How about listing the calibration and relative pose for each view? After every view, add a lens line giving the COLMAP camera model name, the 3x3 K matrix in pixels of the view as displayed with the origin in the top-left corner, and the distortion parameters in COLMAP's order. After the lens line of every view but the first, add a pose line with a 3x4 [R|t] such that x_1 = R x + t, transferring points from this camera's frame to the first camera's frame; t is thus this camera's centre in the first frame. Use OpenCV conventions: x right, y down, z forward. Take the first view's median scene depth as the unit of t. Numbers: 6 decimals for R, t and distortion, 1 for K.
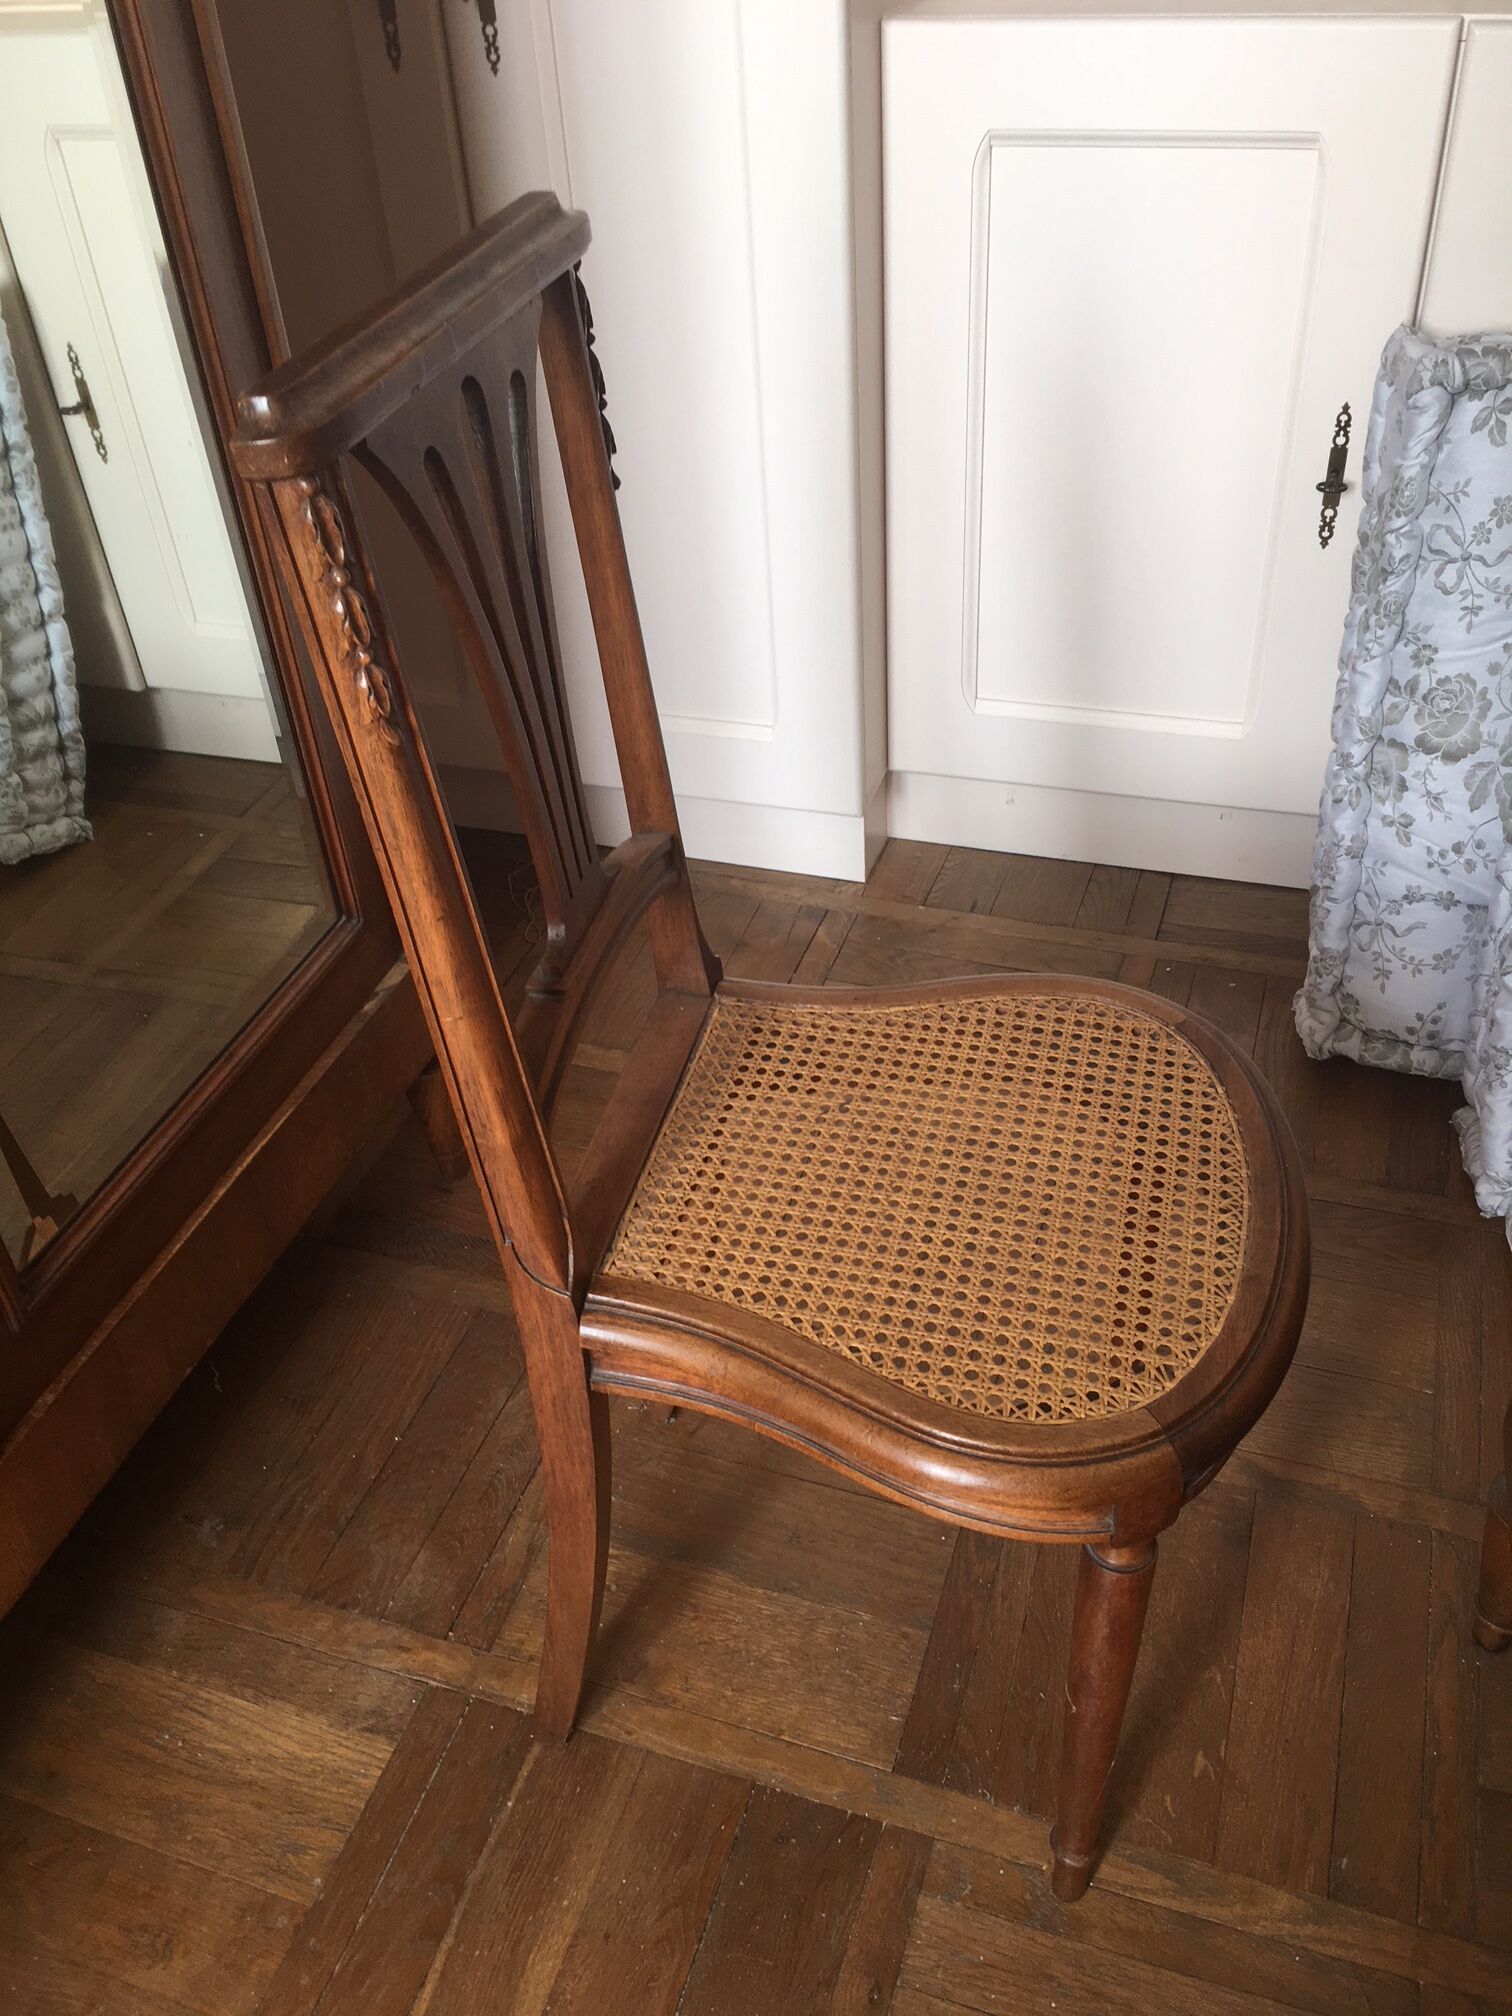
lens RADIAL K [[1705.0, 0, 745.1], [0, 1705.0, 1016.0], [0, 0, 1]] dist [0.077833, -0.126104]
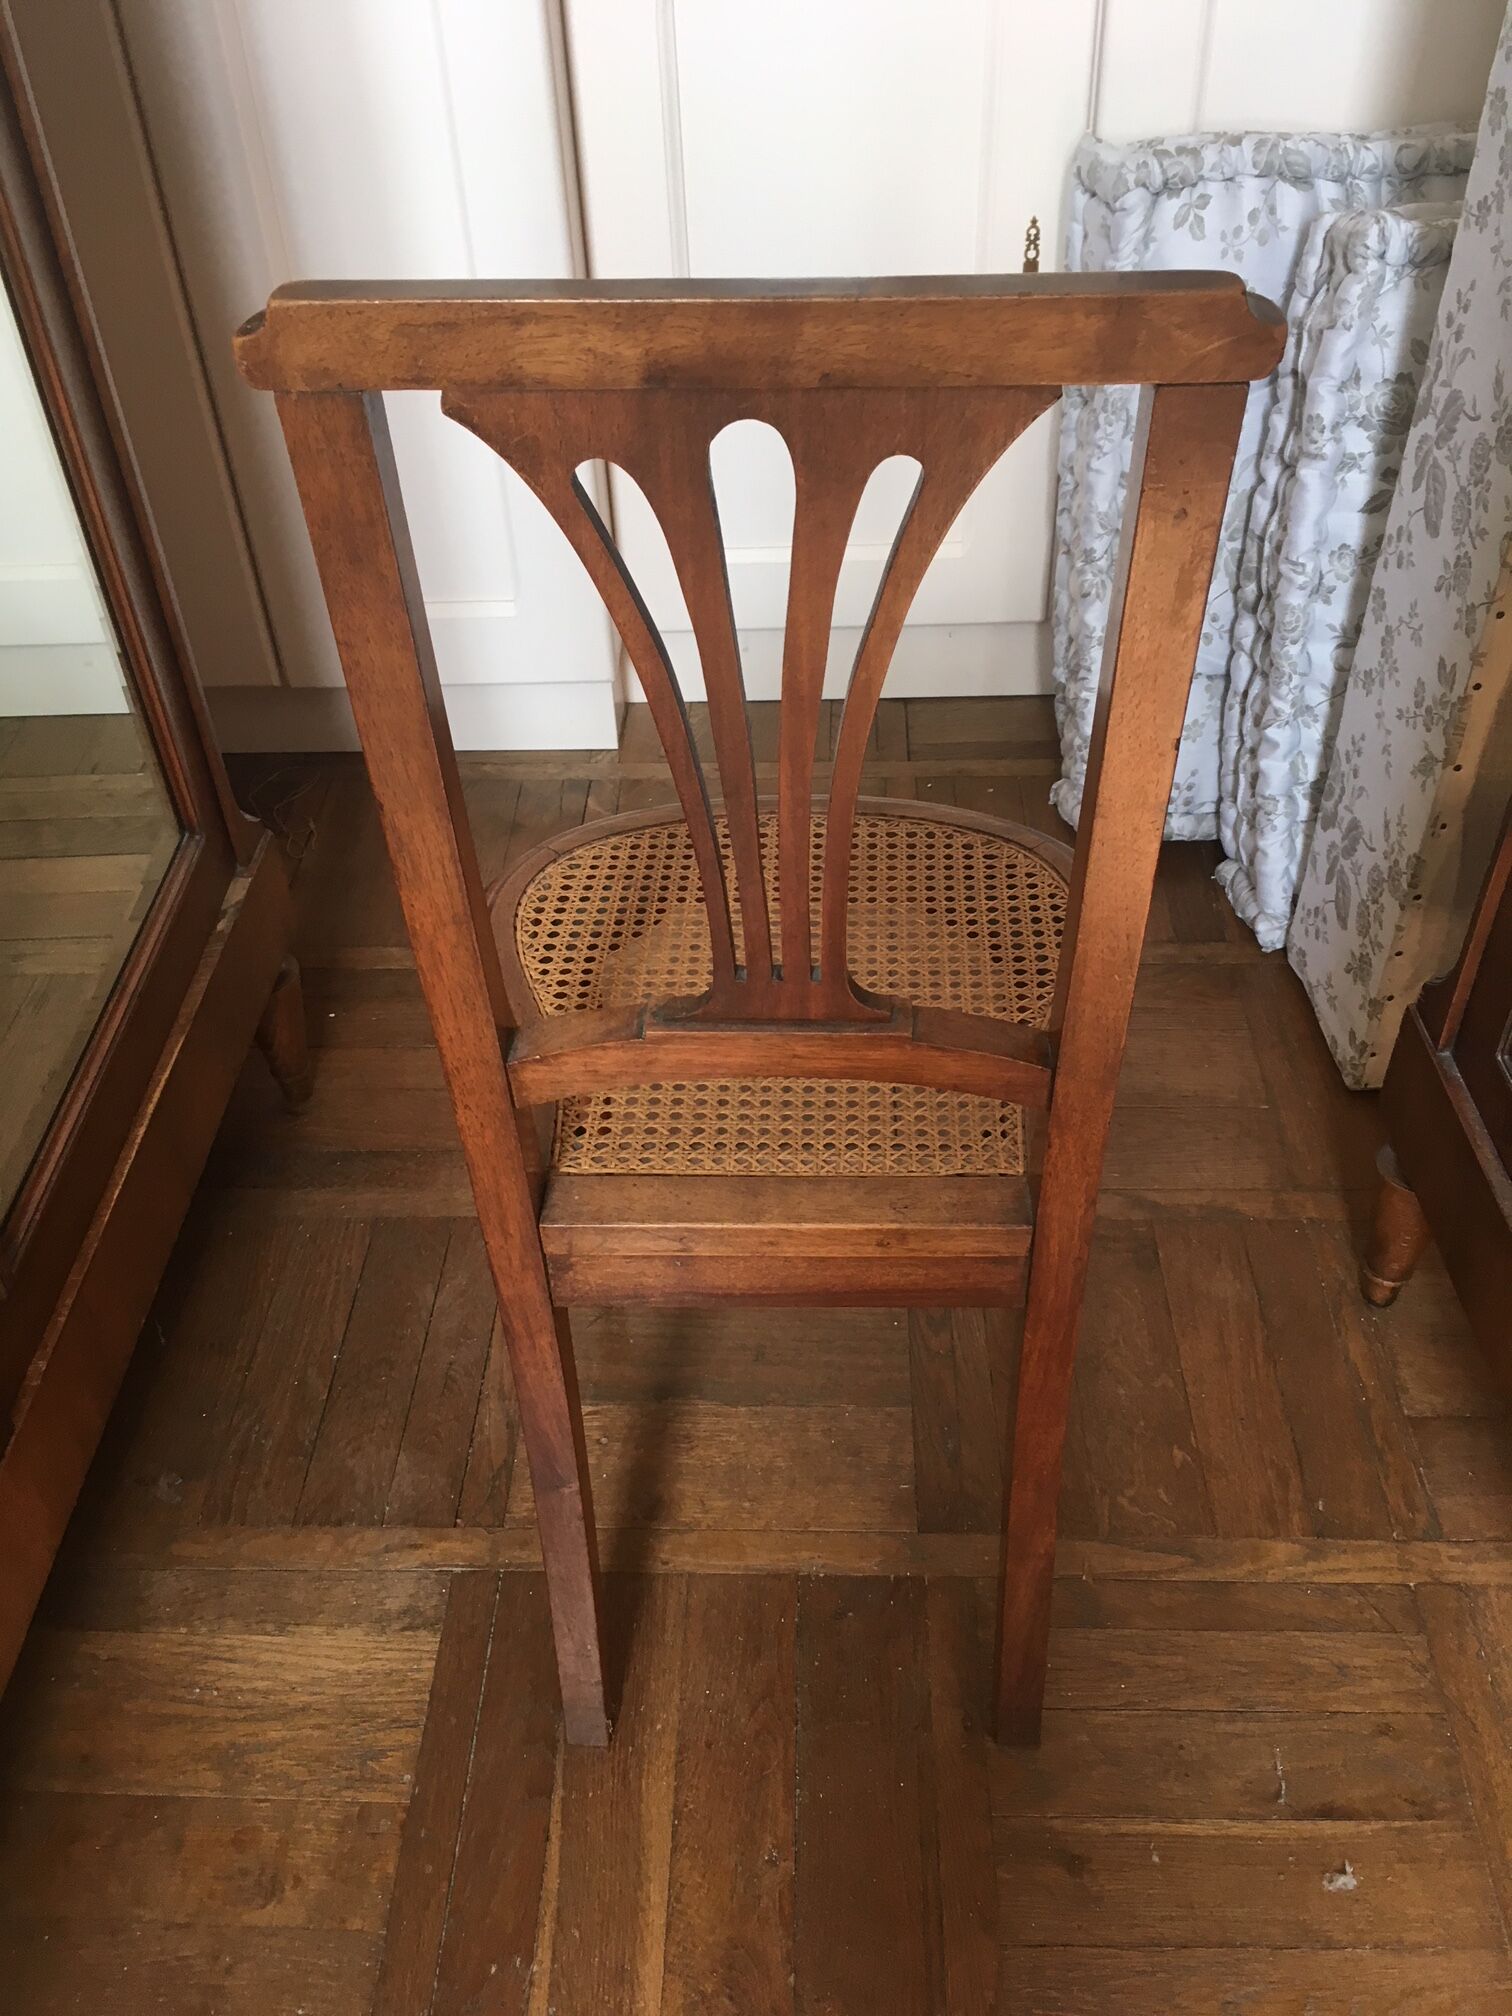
lens RADIAL K [[1705.0, 0, 745.1], [0, 1705.0, 1016.0], [0, 0, 1]] dist [0.077833, -0.126104]
pose [[0.957039, -0.177855, 0.229005, -0.177719], [0.165481, 0.983559, 0.072307, 0.024449], [-0.238100, -0.031305, 0.970736, 0.000589]]
